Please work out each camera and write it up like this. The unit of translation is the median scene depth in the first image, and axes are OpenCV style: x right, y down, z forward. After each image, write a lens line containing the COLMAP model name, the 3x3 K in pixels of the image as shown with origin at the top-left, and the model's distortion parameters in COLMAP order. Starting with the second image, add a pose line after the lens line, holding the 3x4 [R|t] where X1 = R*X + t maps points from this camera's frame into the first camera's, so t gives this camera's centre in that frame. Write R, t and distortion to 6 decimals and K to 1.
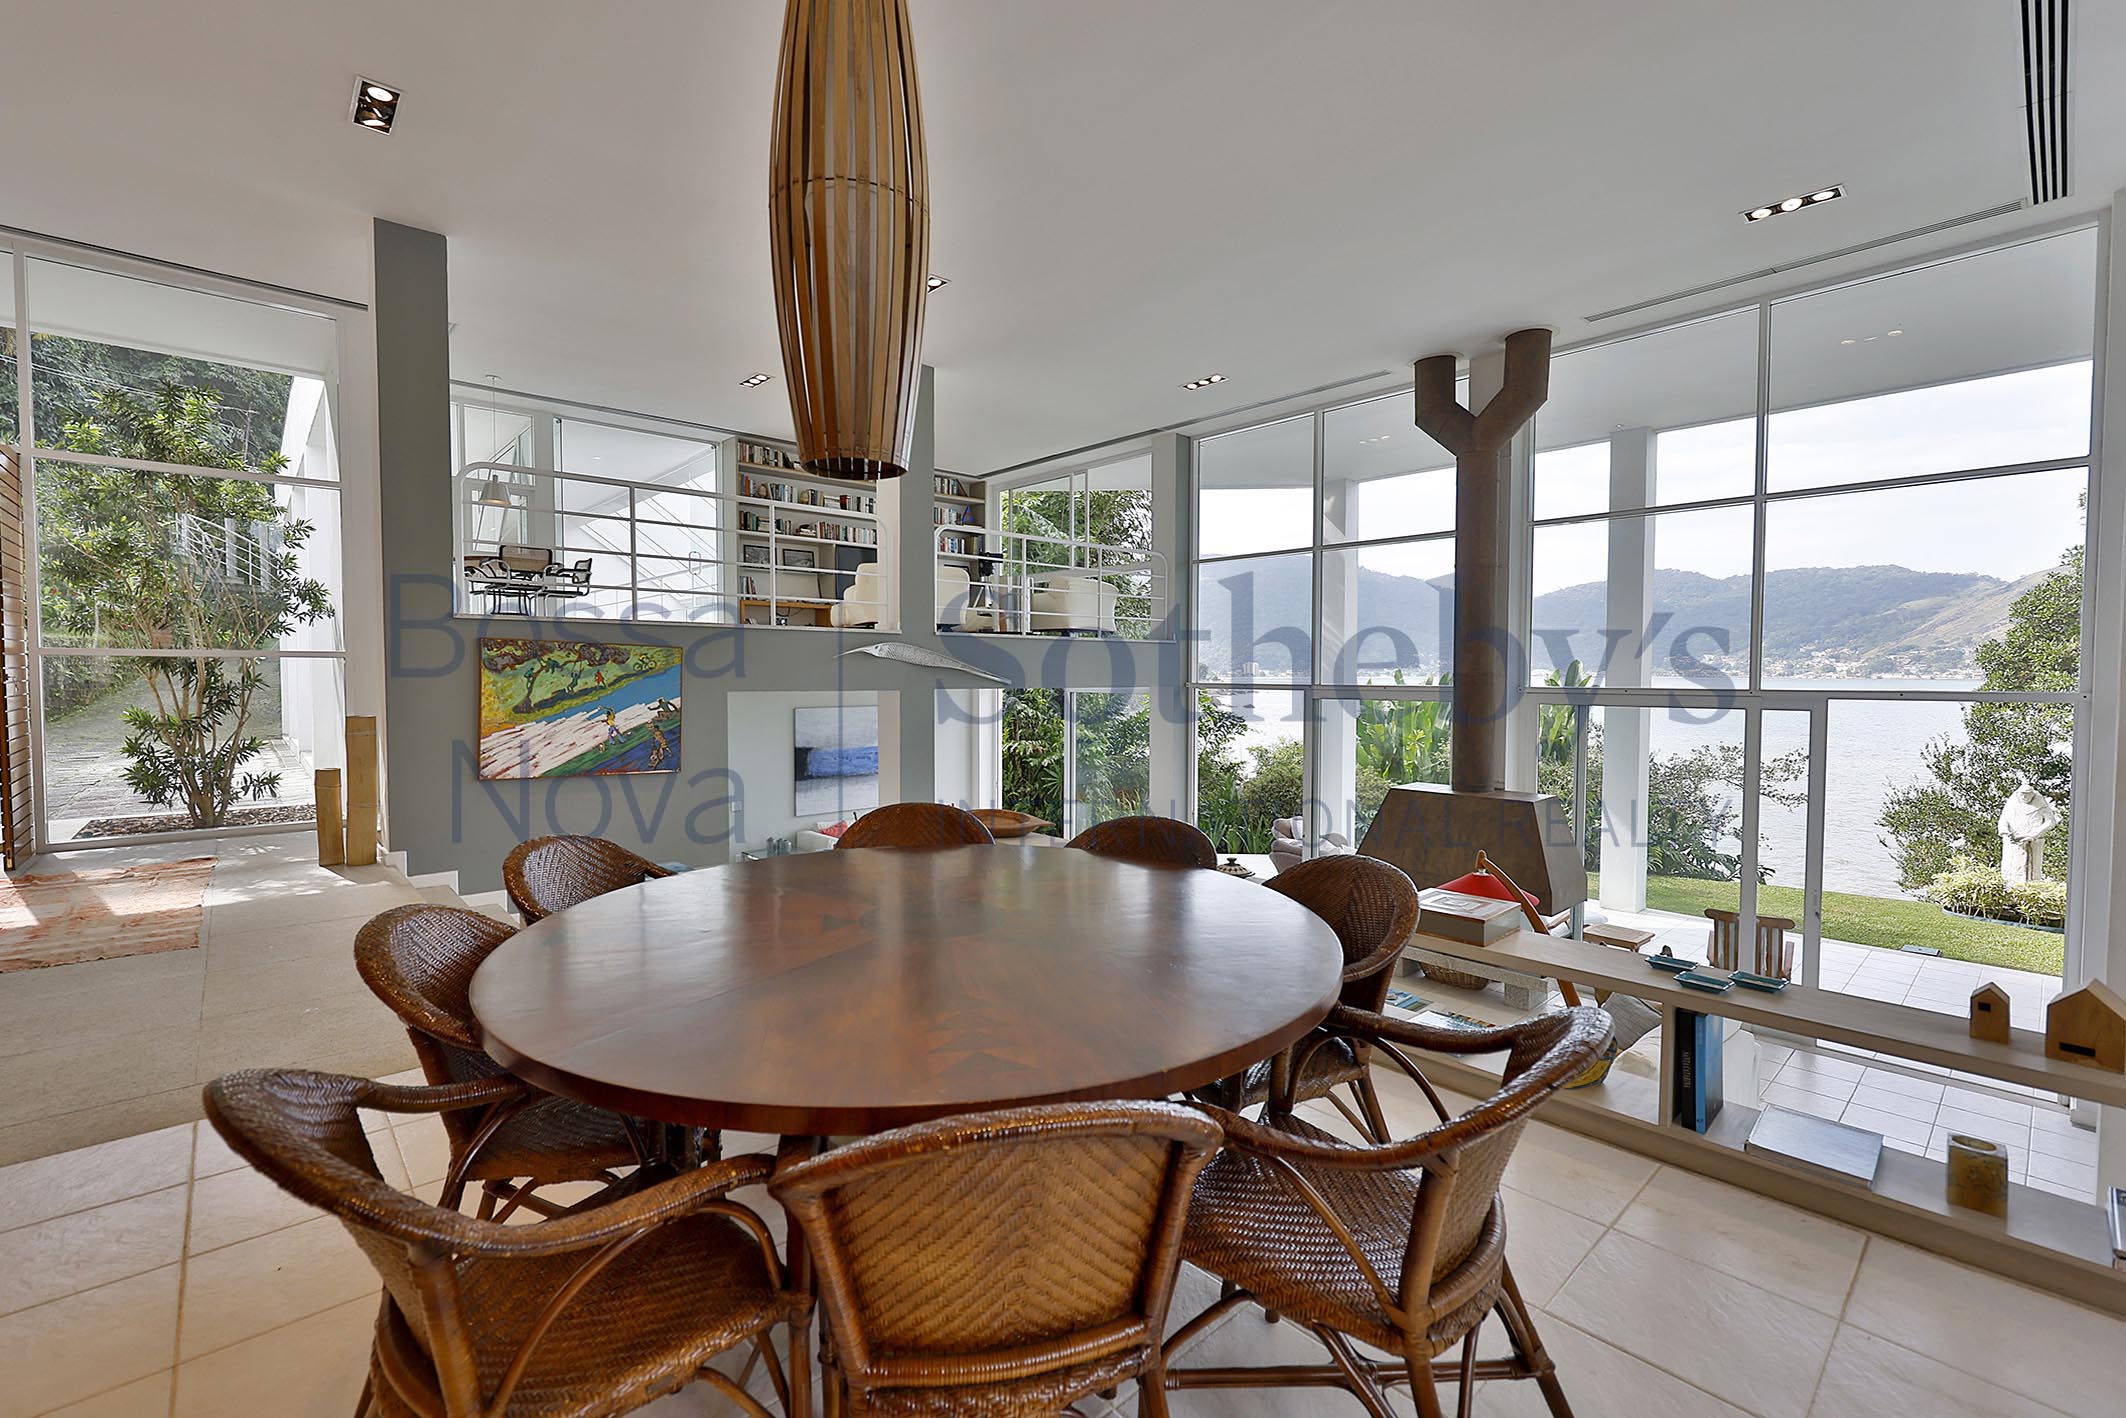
lens RADIAL K [[907.4, 0, 1063.0], [0, 907.4, 709.0], [0, 0, 1]] dist [-0.002918, -0.000184]
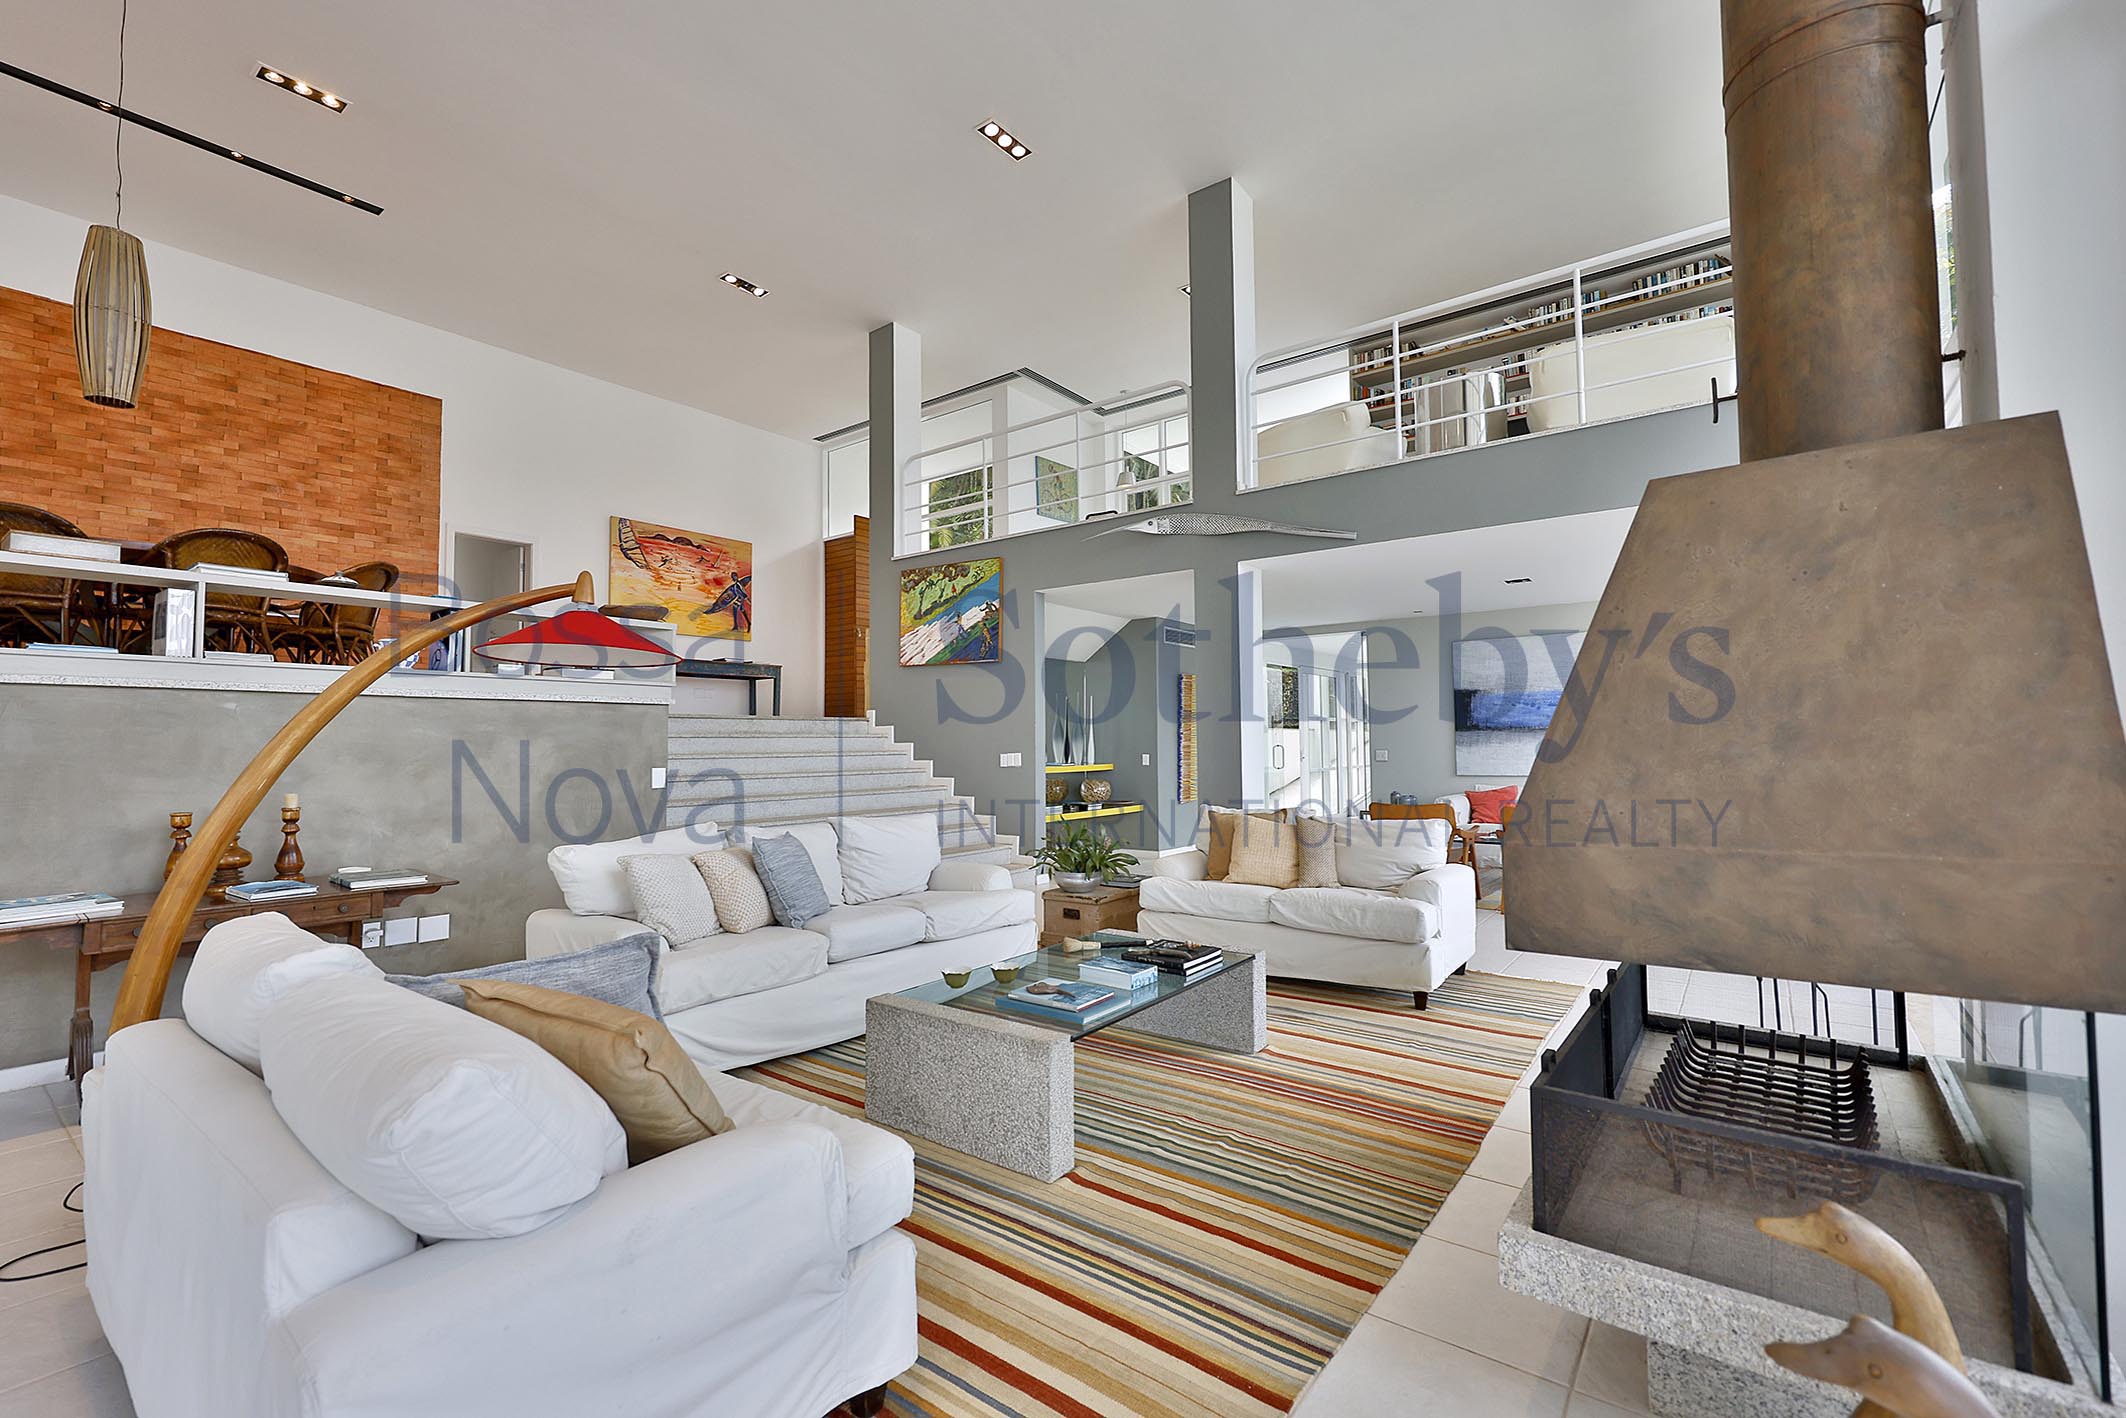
lens RADIAL K [[909.2, 0, 1054.3], [0, 909.2, 704.2], [0, 0, 1]] dist [-0.000485, -0.000103]
pose [[0.169826, -0.049332, -0.984239, 0.816500], [-0.029424, 0.998047, -0.055101, 0.203366], [0.985035, 0.038318, 0.168043, 0.940077]]
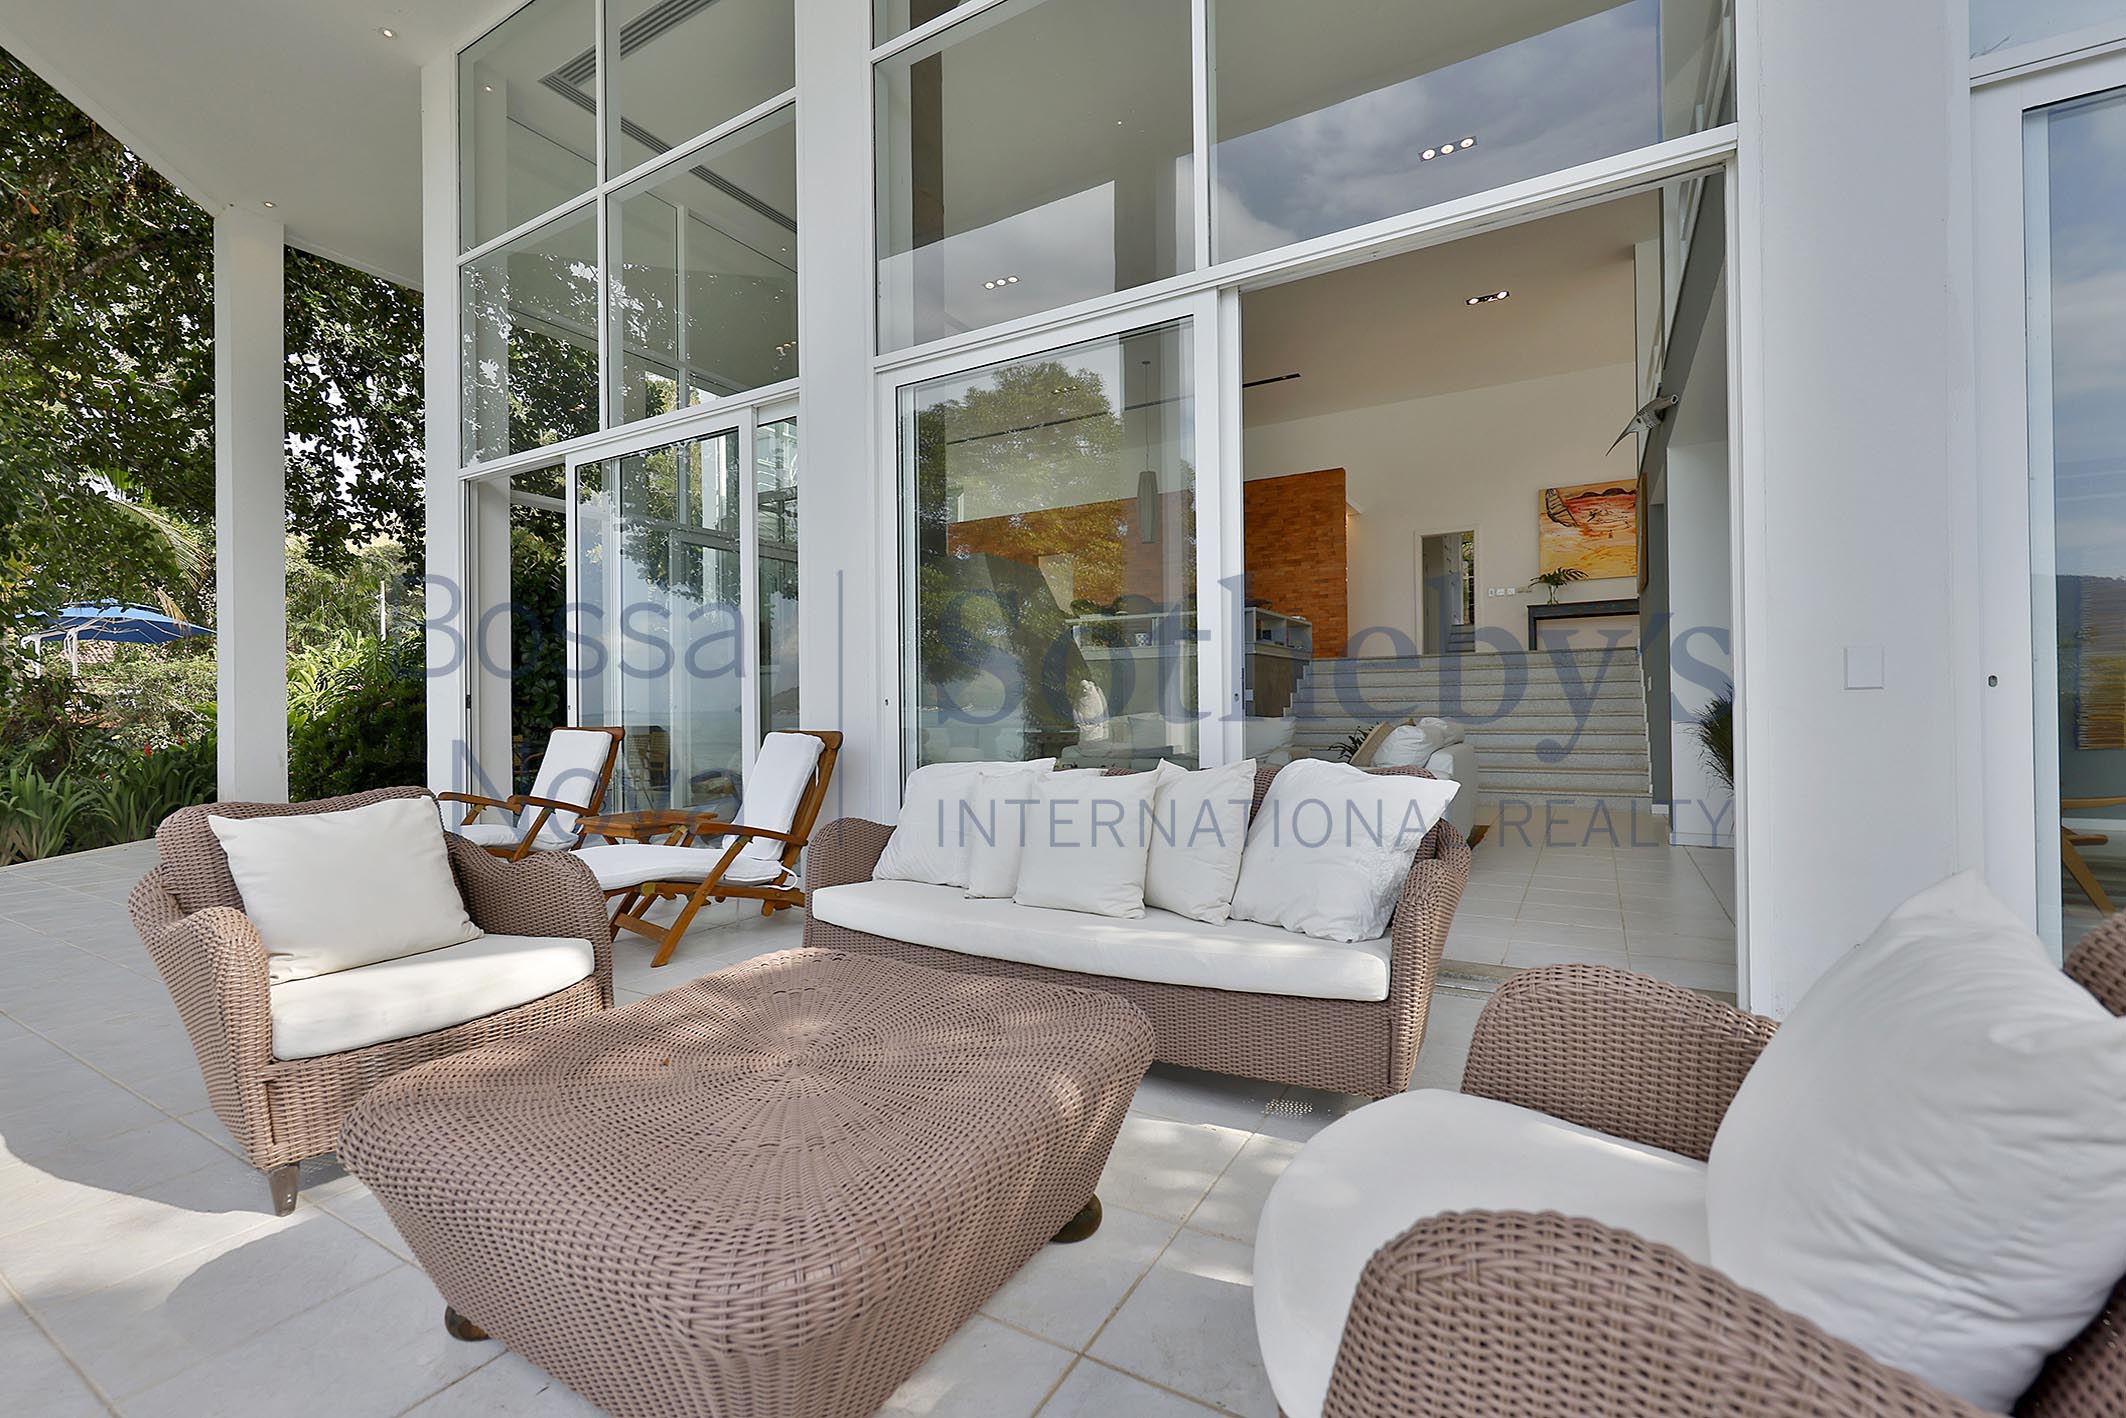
lens RADIAL K [[907.4, 0, 1063.0], [0, 907.4, 709.0], [0, 0, 1]] dist [-0.002918, -0.000184]
pose [[-0.954460, 0.008521, -0.298219, 0.670039], [-0.002903, 0.999279, 0.037844, 0.203296], [0.298326, 0.036986, -0.953747, 2.017388]]
